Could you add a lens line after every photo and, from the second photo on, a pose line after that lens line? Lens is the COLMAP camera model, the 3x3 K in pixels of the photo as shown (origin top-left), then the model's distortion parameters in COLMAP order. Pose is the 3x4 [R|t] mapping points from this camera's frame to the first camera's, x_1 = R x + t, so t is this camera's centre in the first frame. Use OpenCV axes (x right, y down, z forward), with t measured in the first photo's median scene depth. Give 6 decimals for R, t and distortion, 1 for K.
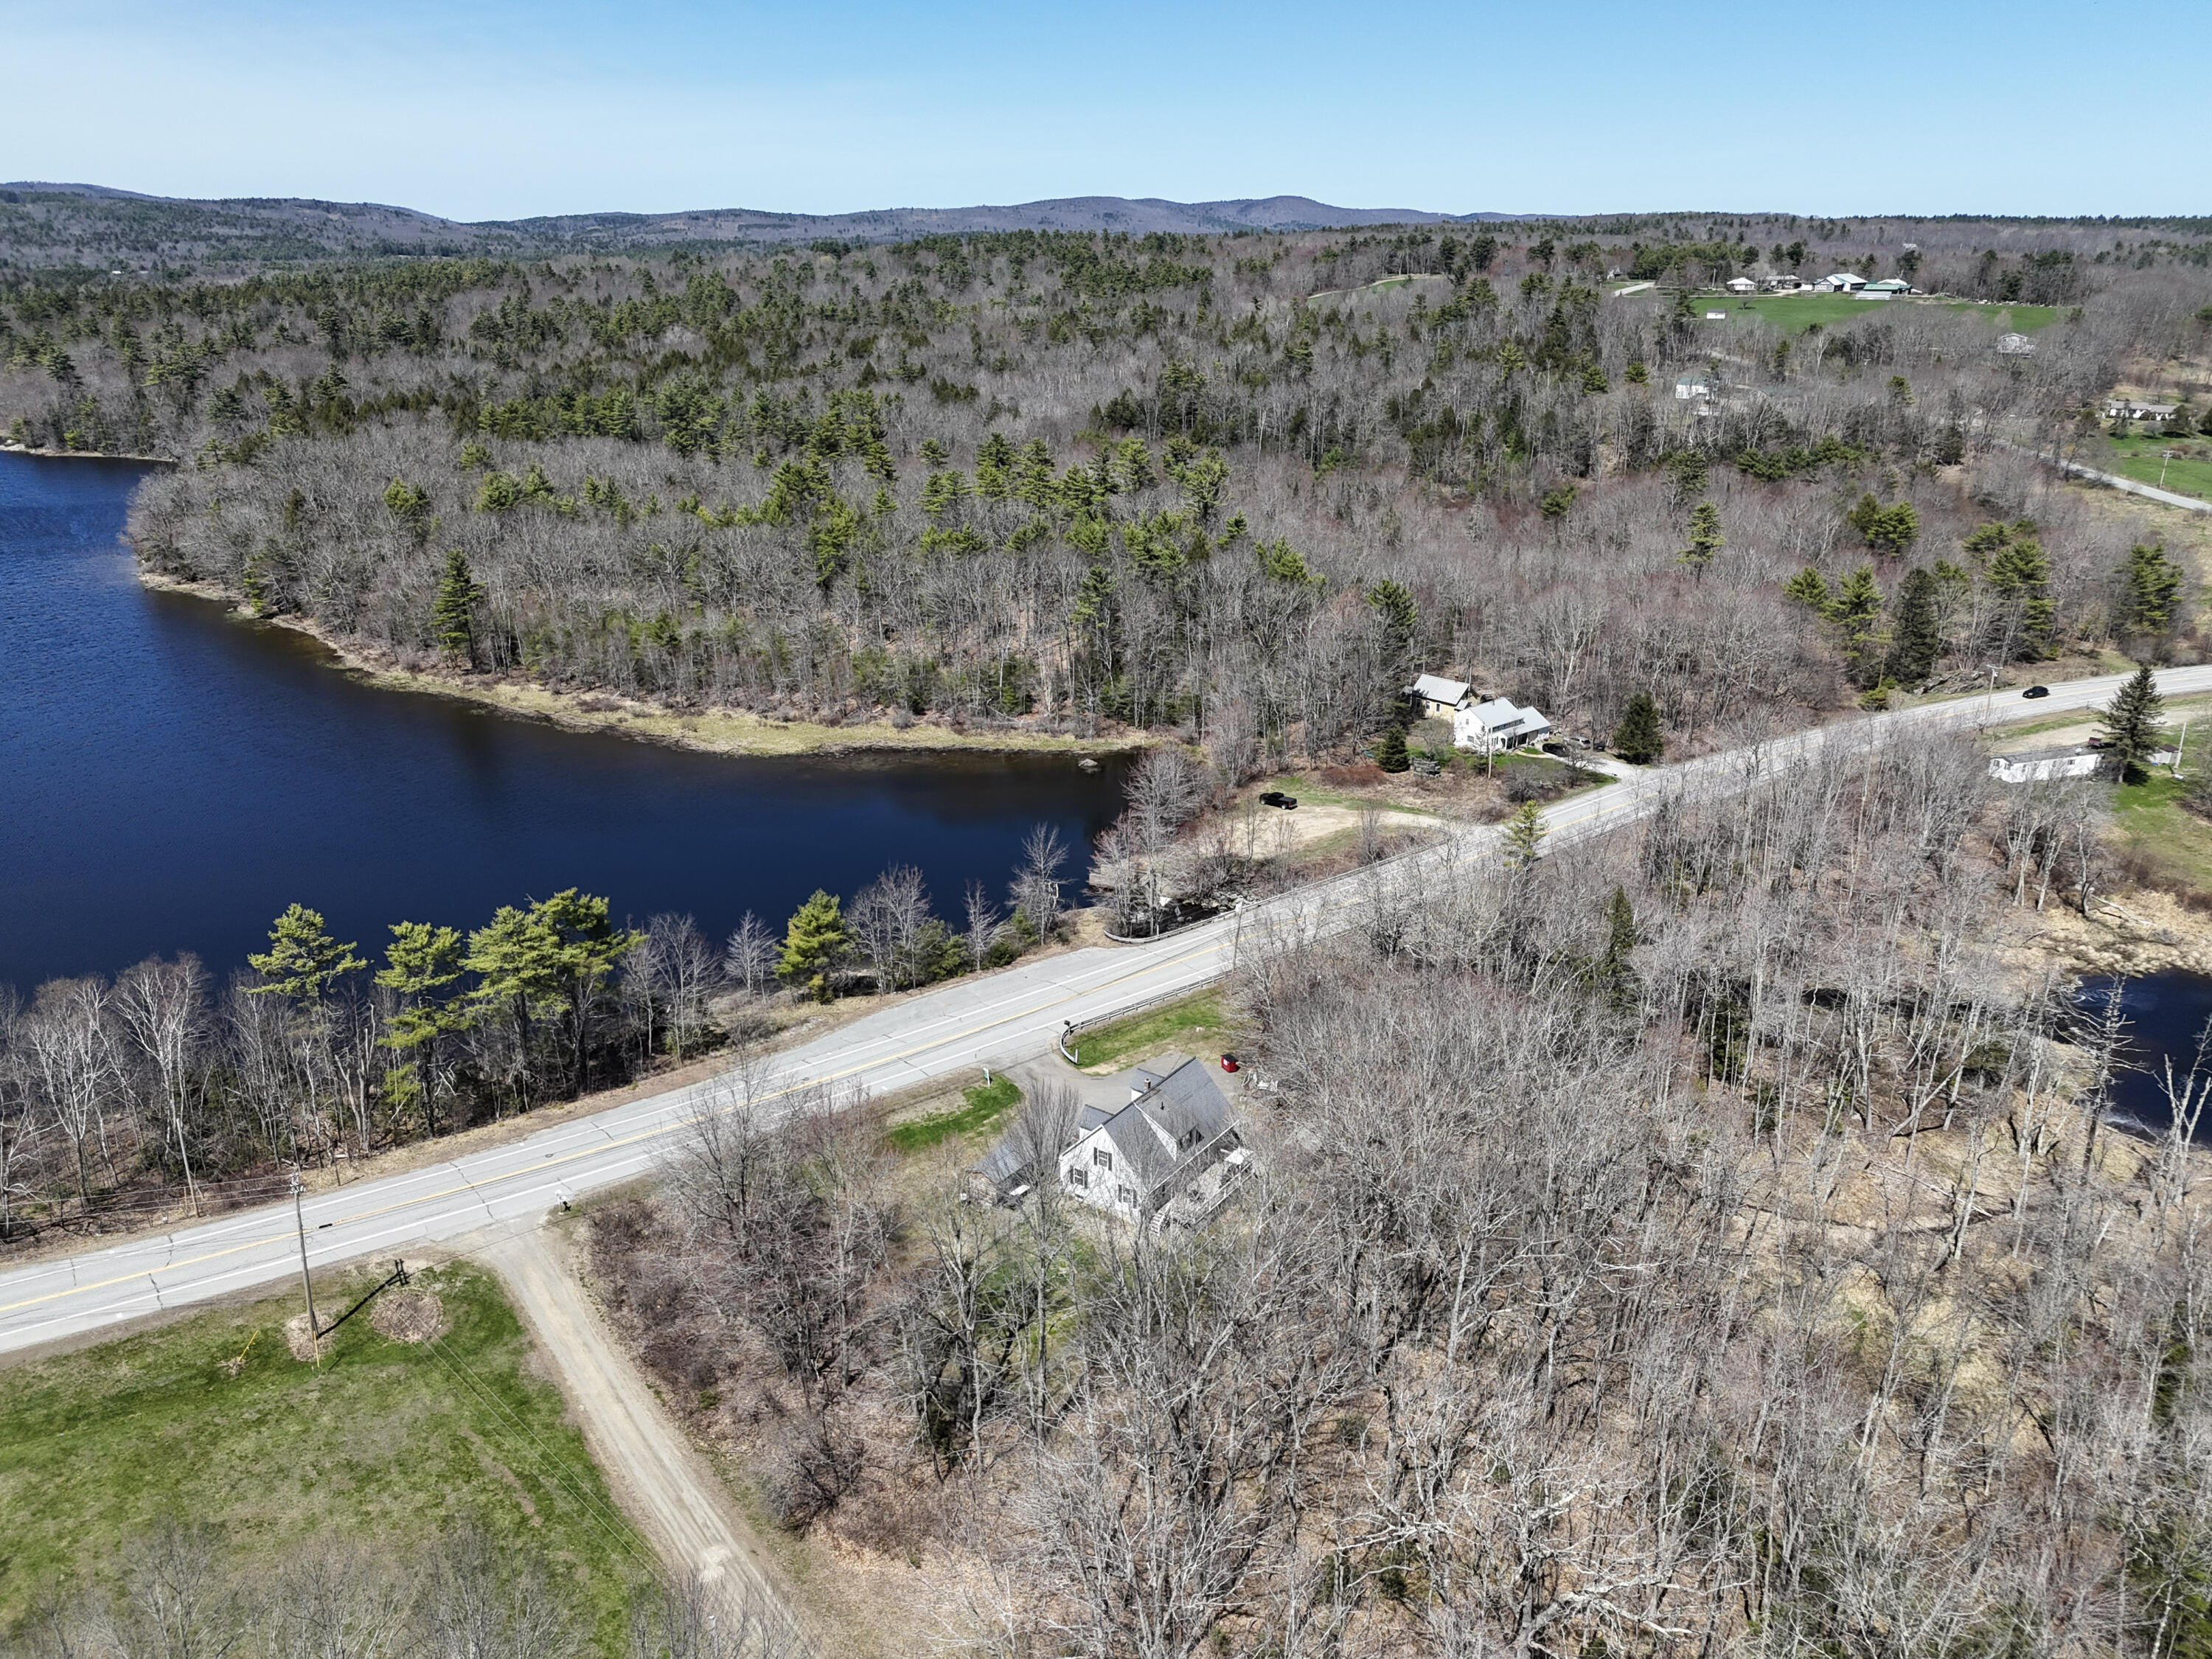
lens RADIAL K [[1620.7, 0, 1112.4], [0, 1620.7, 828.0], [0, 0, 1]] dist [0.081377, -0.067042]
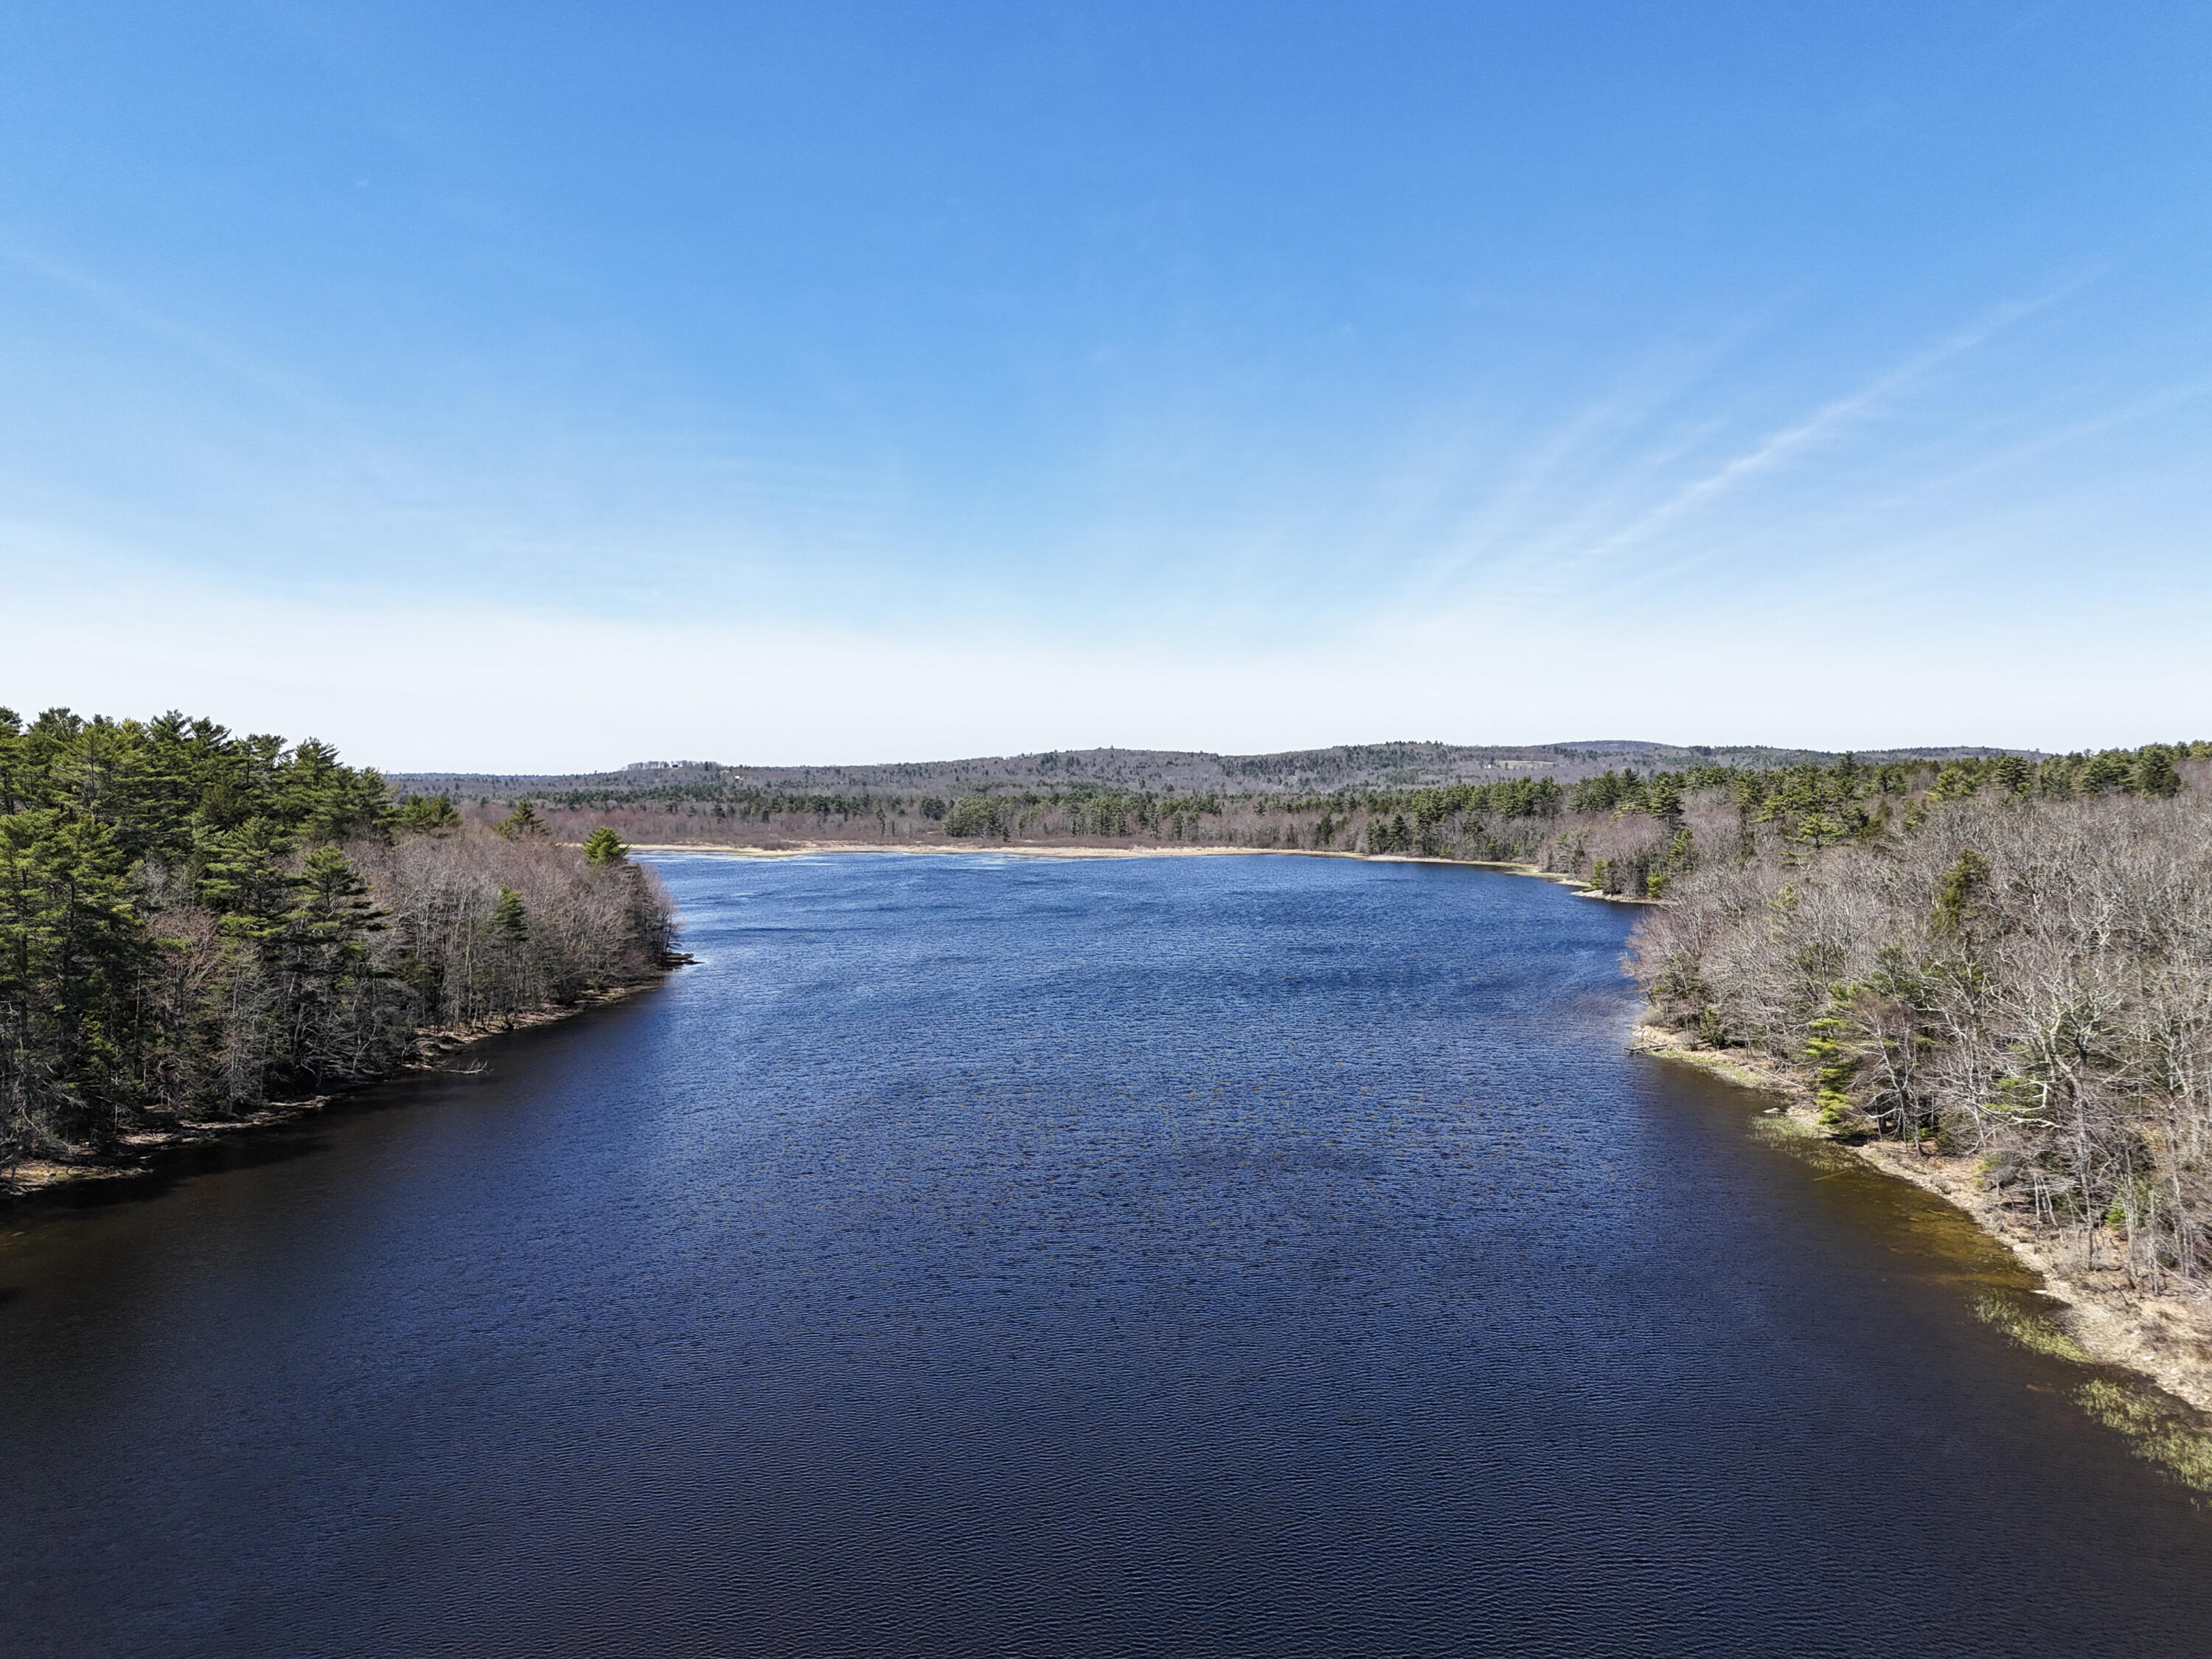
lens RADIAL K [[1631.6, 0, 1115.5], [0, 1631.6, 816.6], [0, 0, 1]] dist [0.086838, -0.071181]
pose [[0.619291, 0.008373, -0.785117, -0.328574], [-0.265414, 0.943312, -0.199295, -0.079471], [0.738942, 0.331803, 0.586406, 0.648269]]
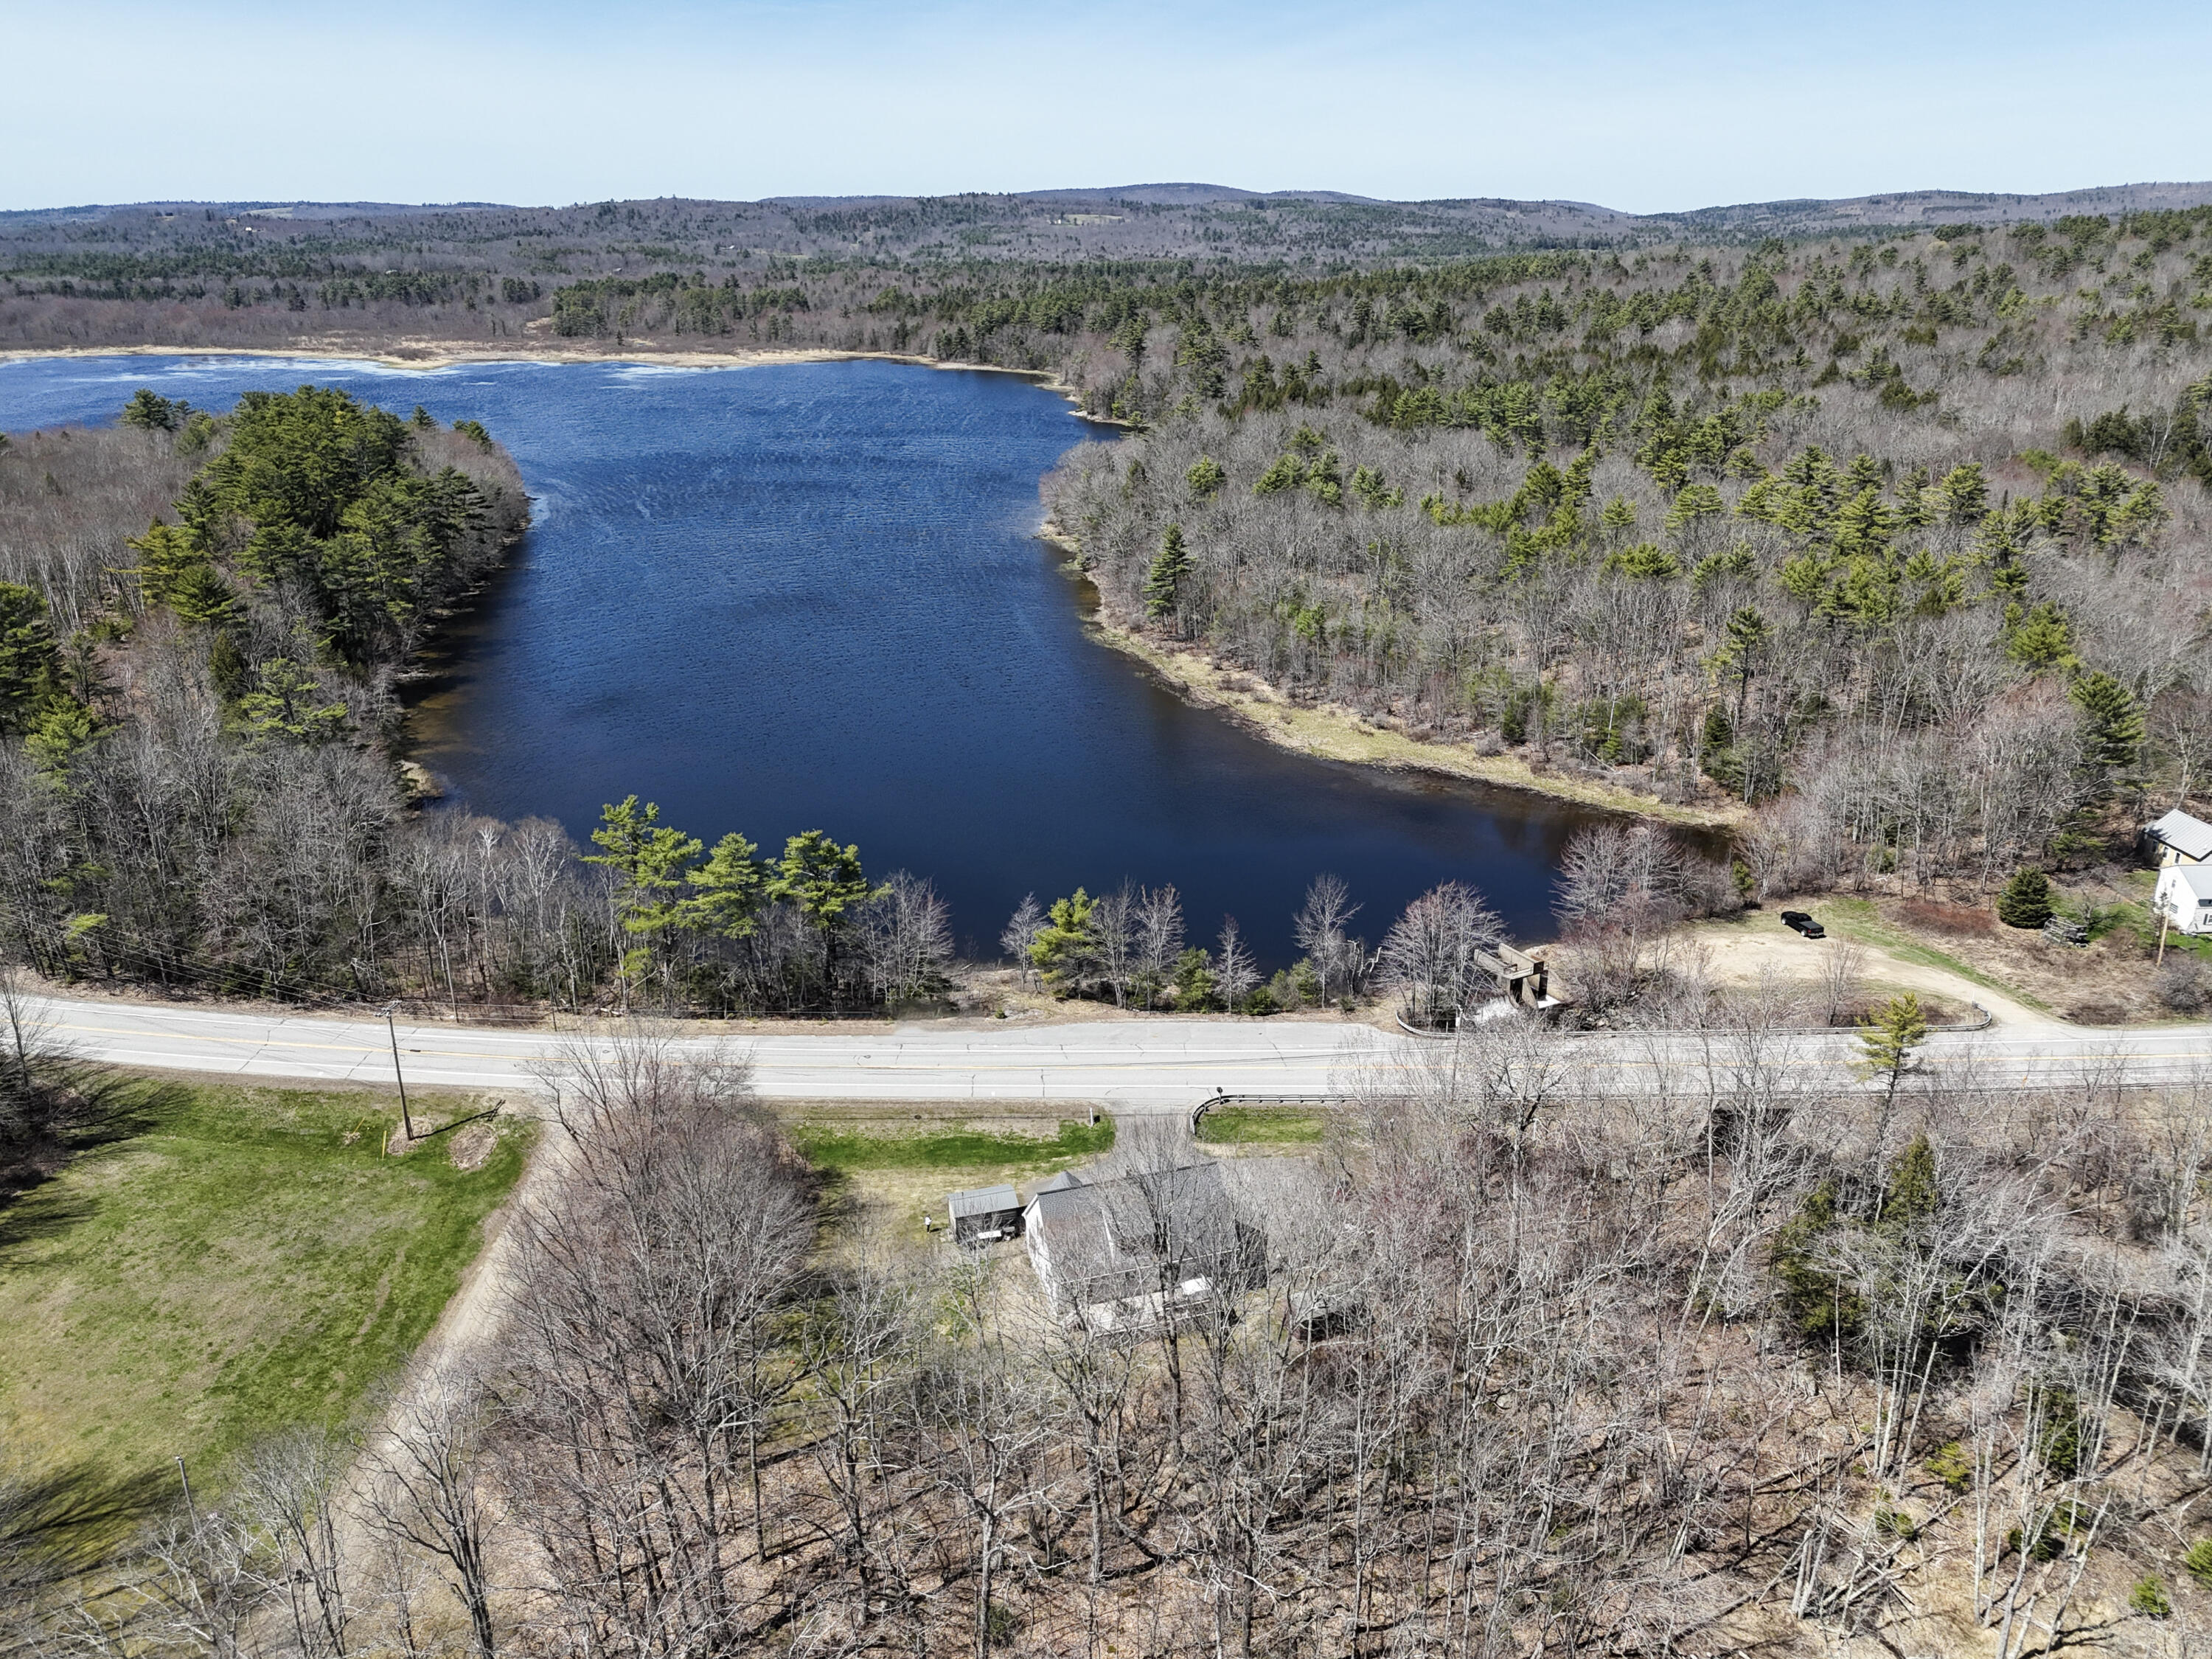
lens RADIAL K [[1620.7, 0, 1112.4], [0, 1620.7, 828.0], [0, 0, 1]] dist [0.081377, -0.067042]
pose [[0.793152, 0.203397, -0.574055, 0.201027], [-0.200645, 0.977229, 0.069025, -0.035451], [0.575023, 0.060434, 0.815902, 0.104571]]
